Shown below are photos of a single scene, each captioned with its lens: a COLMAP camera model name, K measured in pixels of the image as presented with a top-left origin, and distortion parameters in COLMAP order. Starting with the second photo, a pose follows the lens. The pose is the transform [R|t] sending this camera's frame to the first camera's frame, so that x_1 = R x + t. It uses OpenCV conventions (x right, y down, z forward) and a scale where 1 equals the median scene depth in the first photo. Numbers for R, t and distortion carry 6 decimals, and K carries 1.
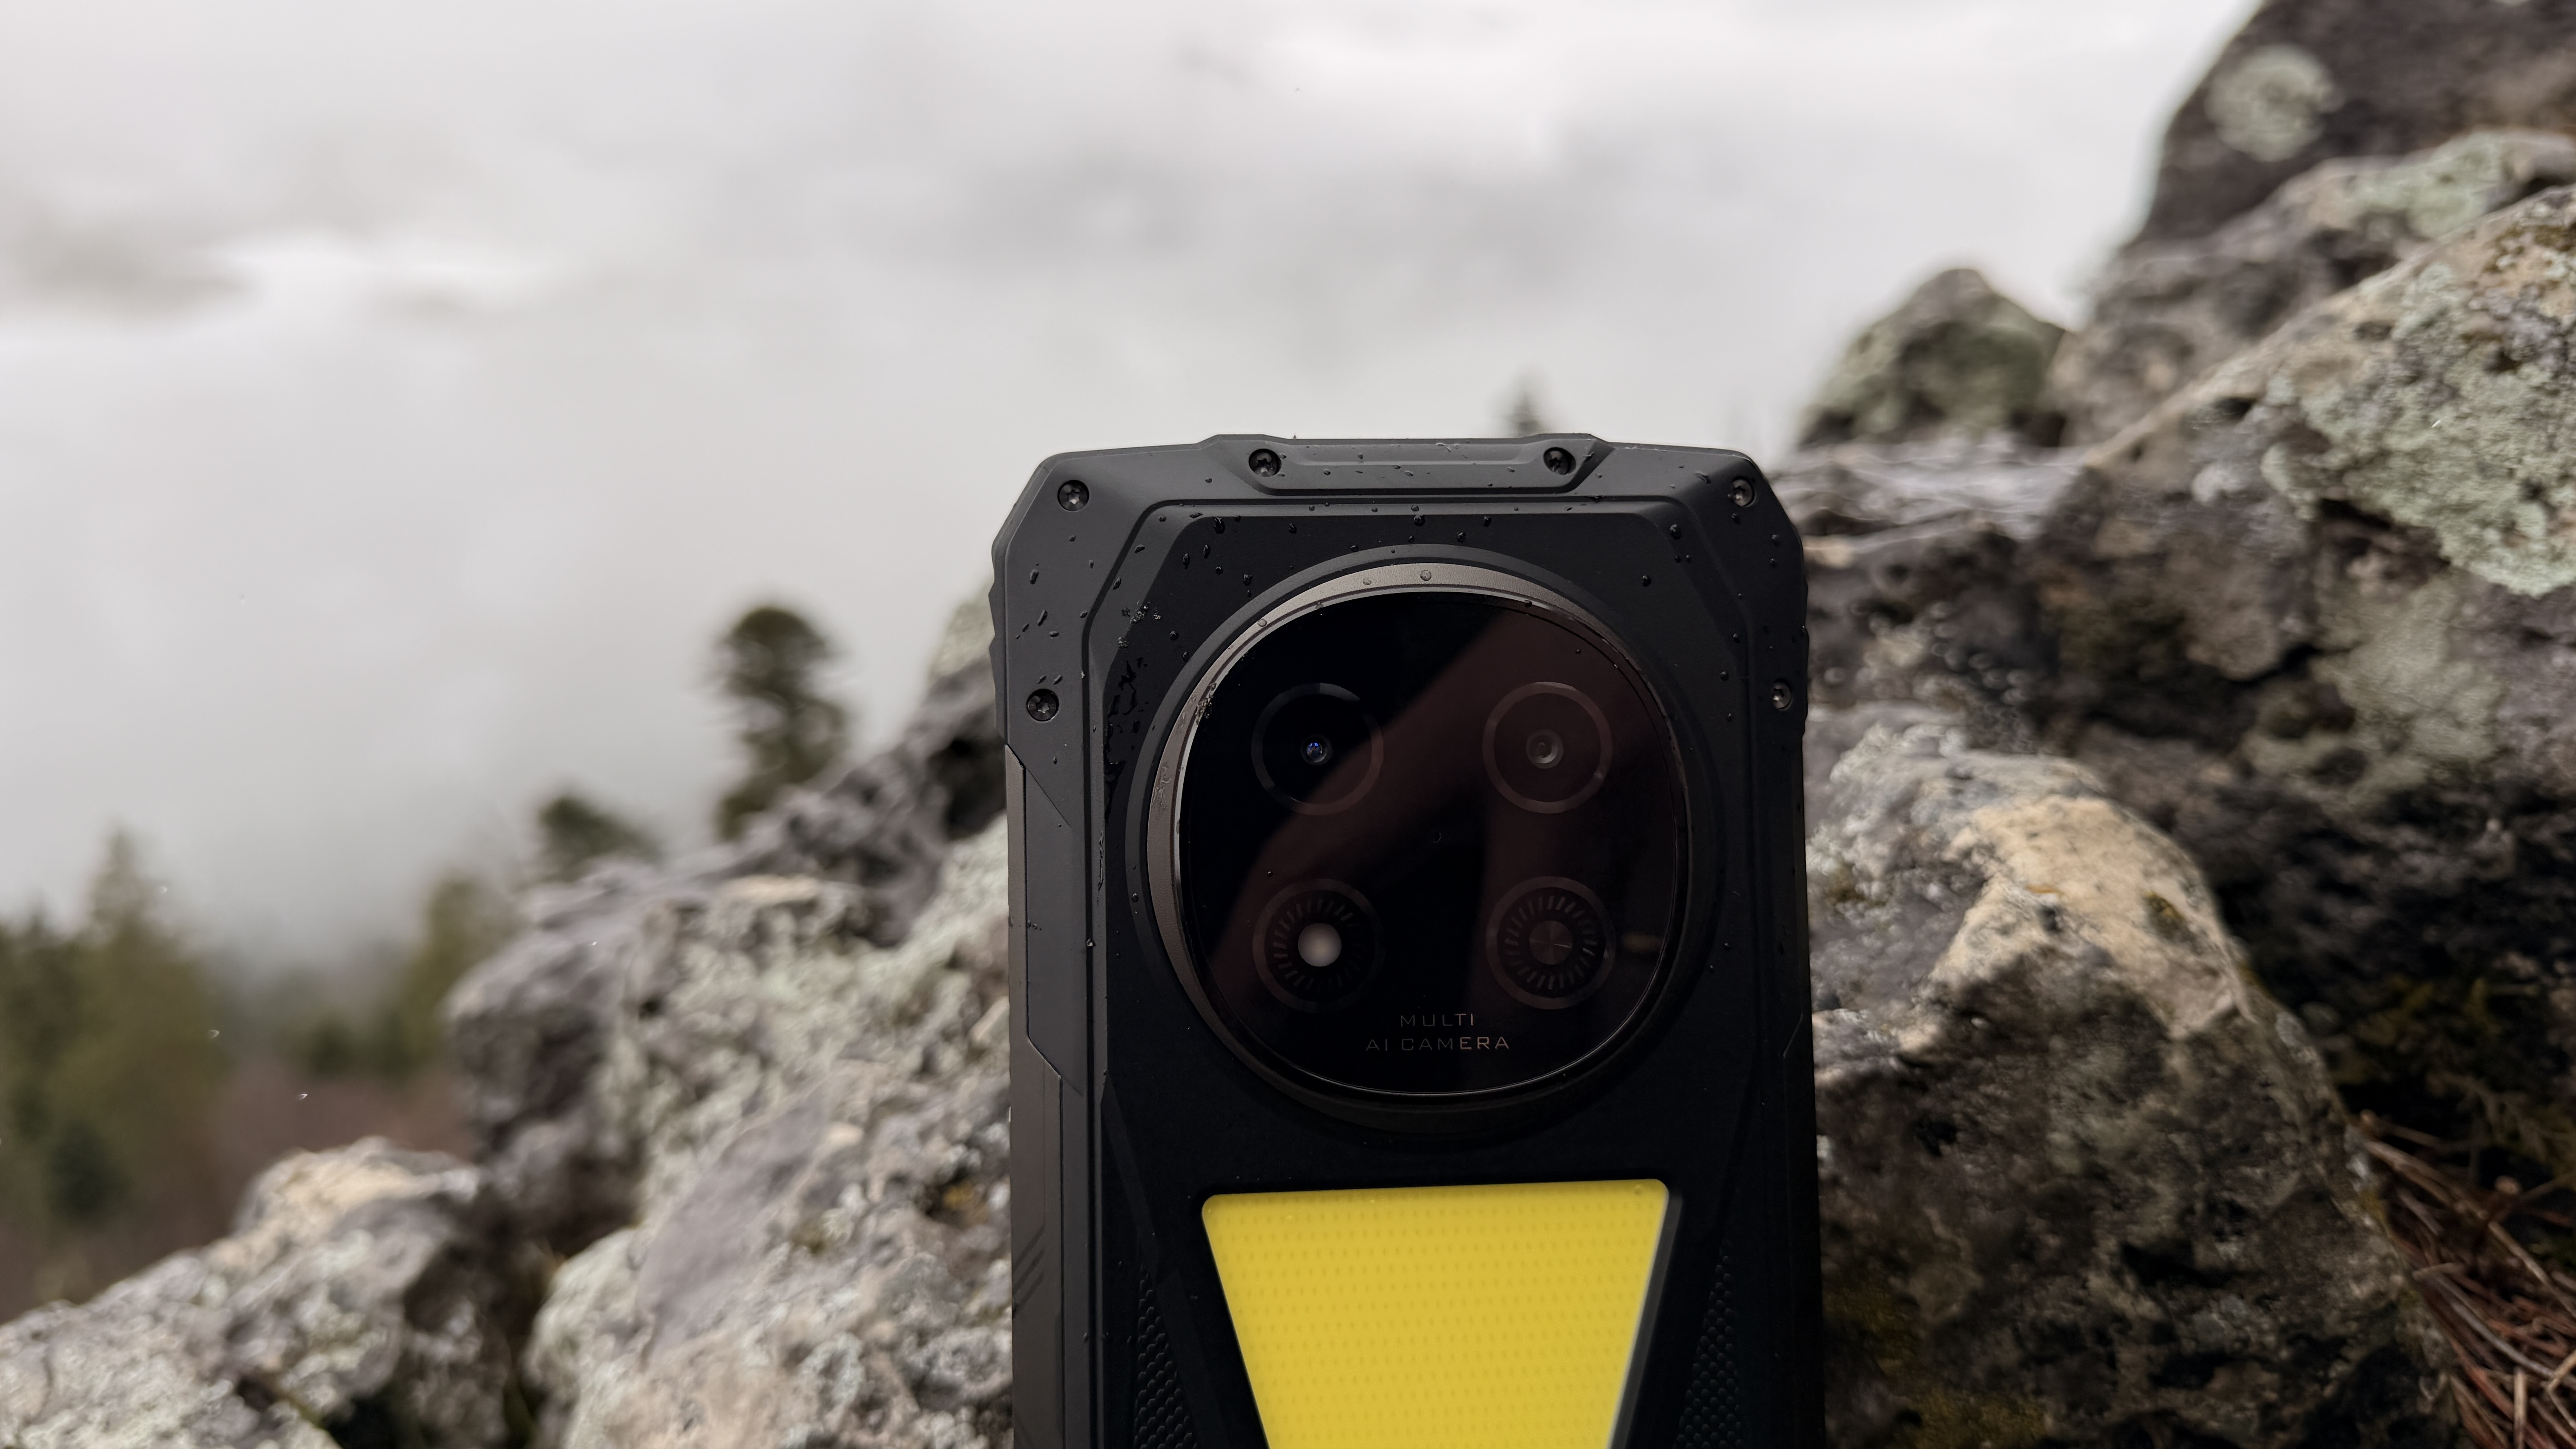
lens RADIAL K [[1927.5, 0, 1288.0], [0, 1927.5, 724.5], [0, 0, 1]] dist [-0.031023, 0.001024]
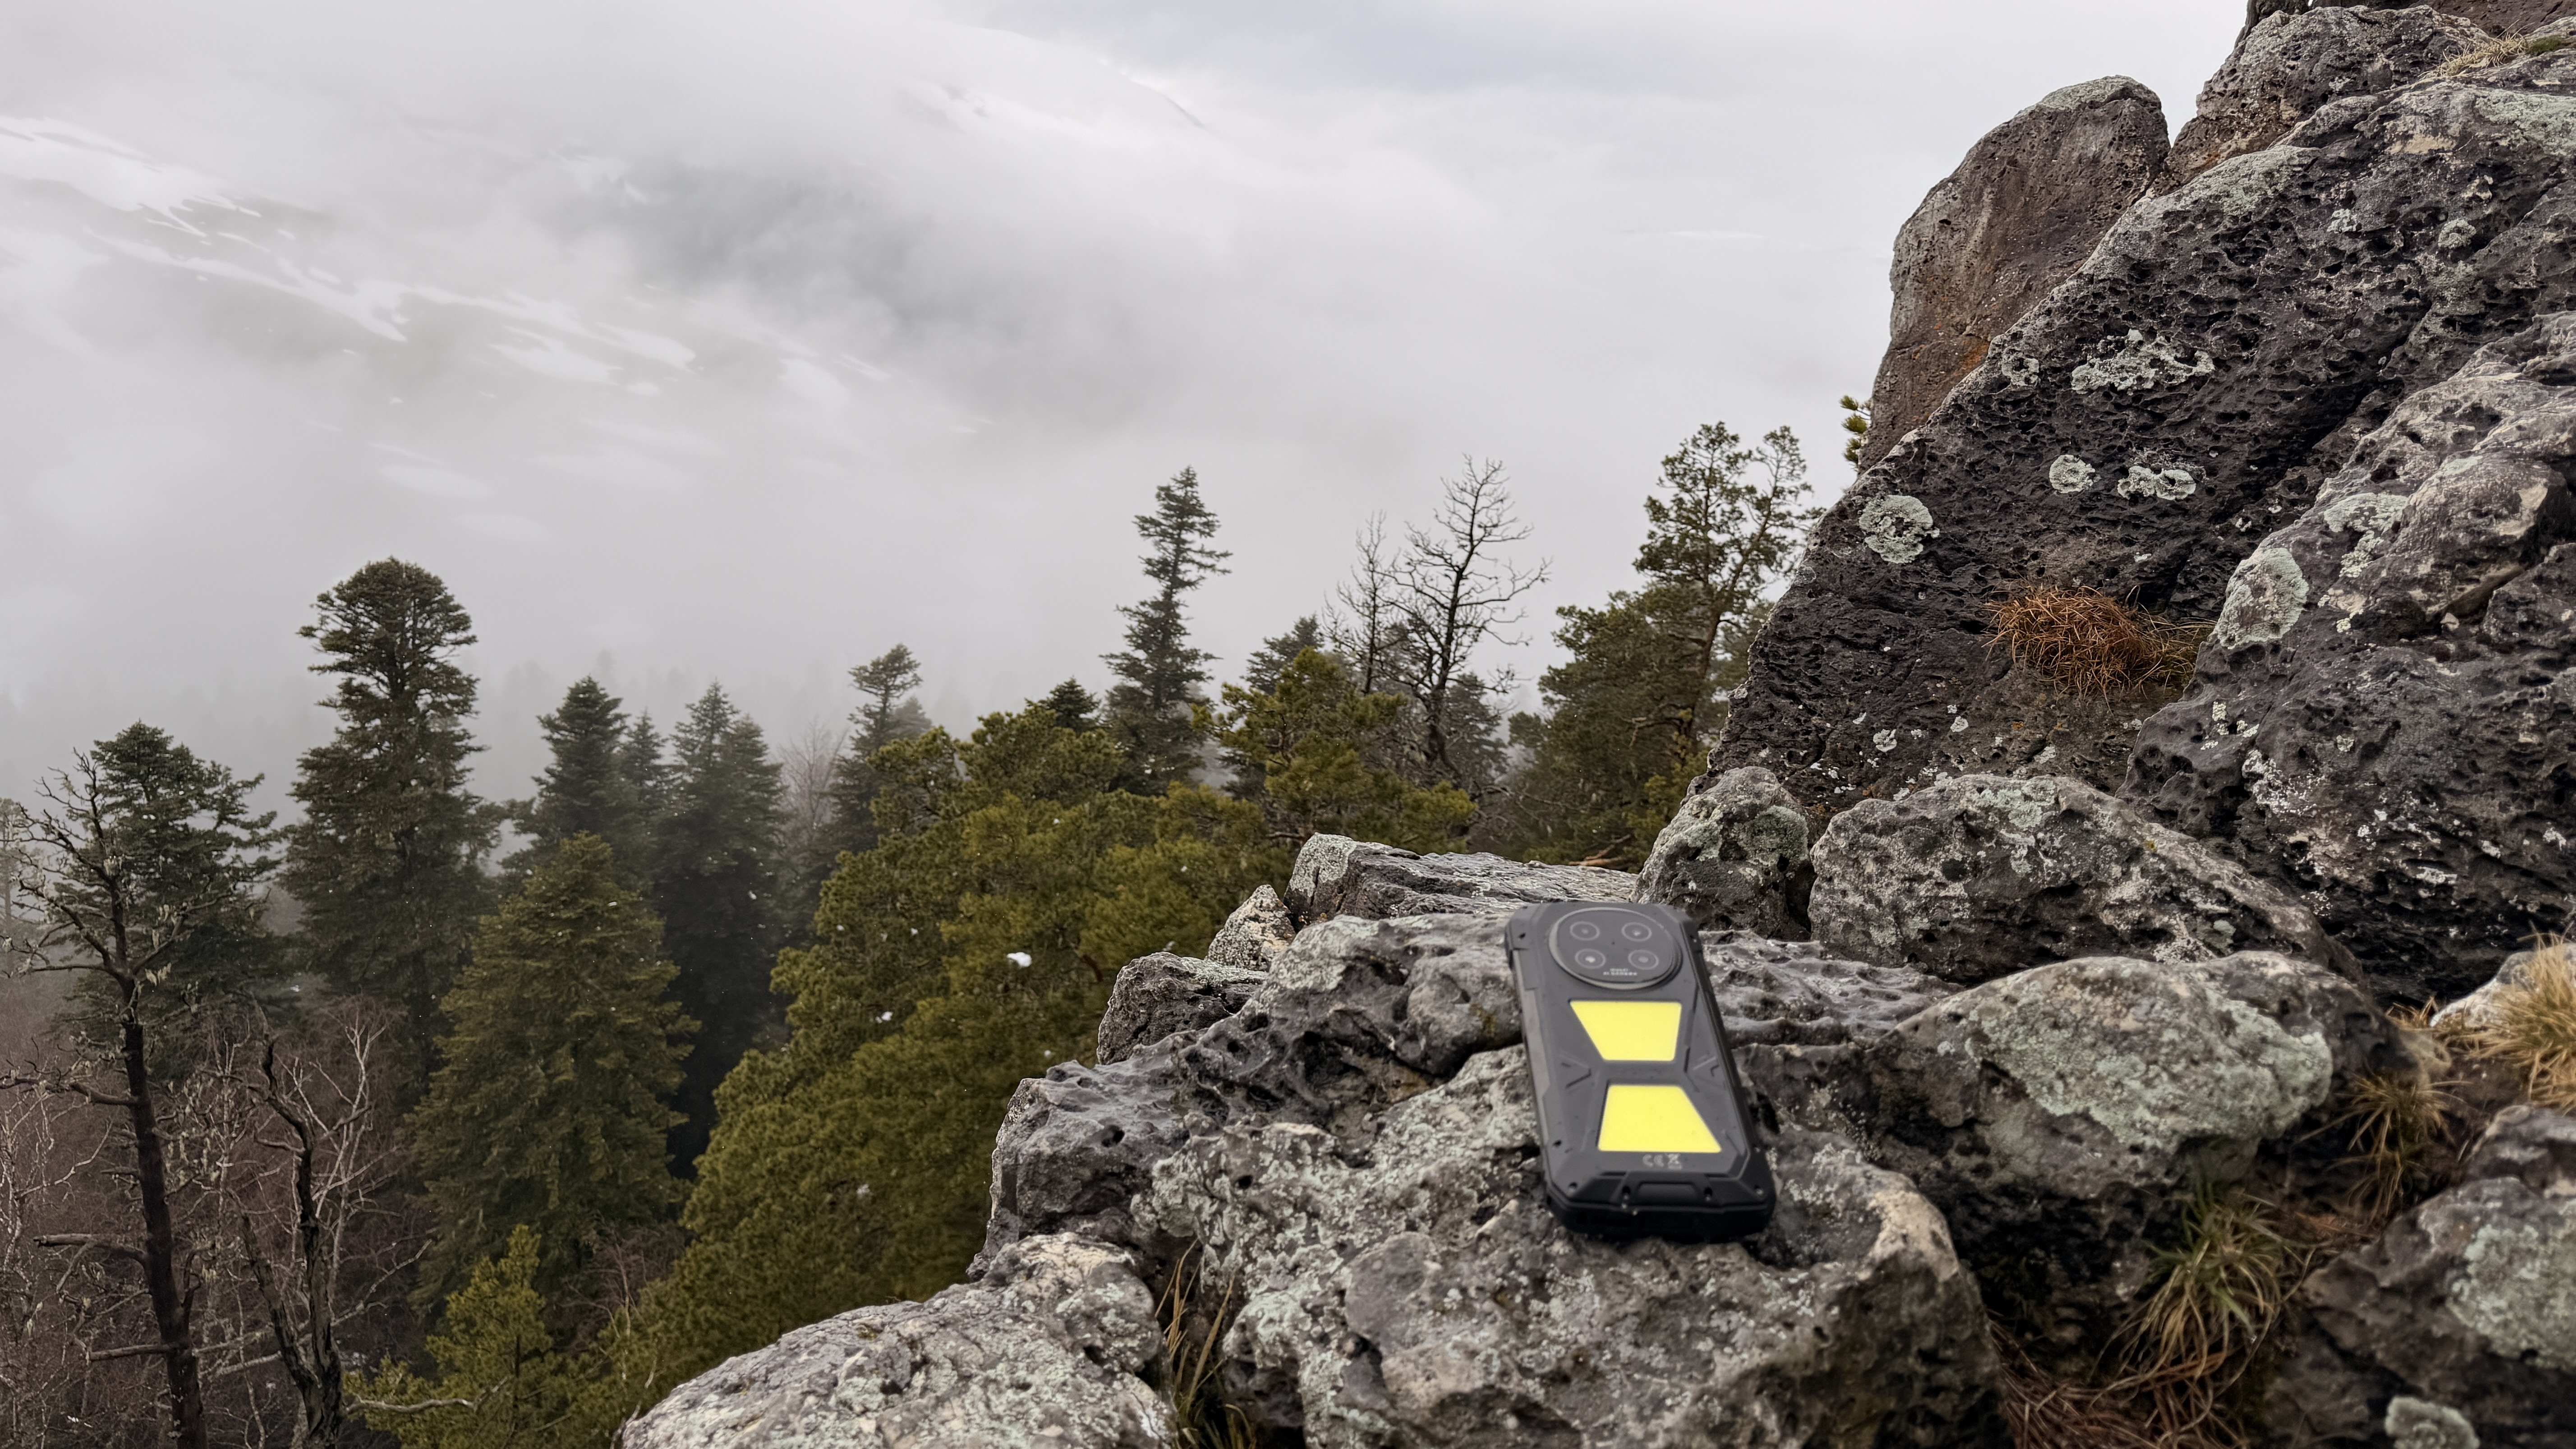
lens RADIAL K [[1767.9, 0, 1284.2], [0, 1767.9, 737.5], [0, 0, 1]] dist [0.058271, -0.074254]
pose [[0.974170, 0.127871, 0.186125, -0.946077], [-0.122251, 0.991635, -0.041416, -0.357043], [-0.189864, 0.017592, 0.981653, -1.278159]]
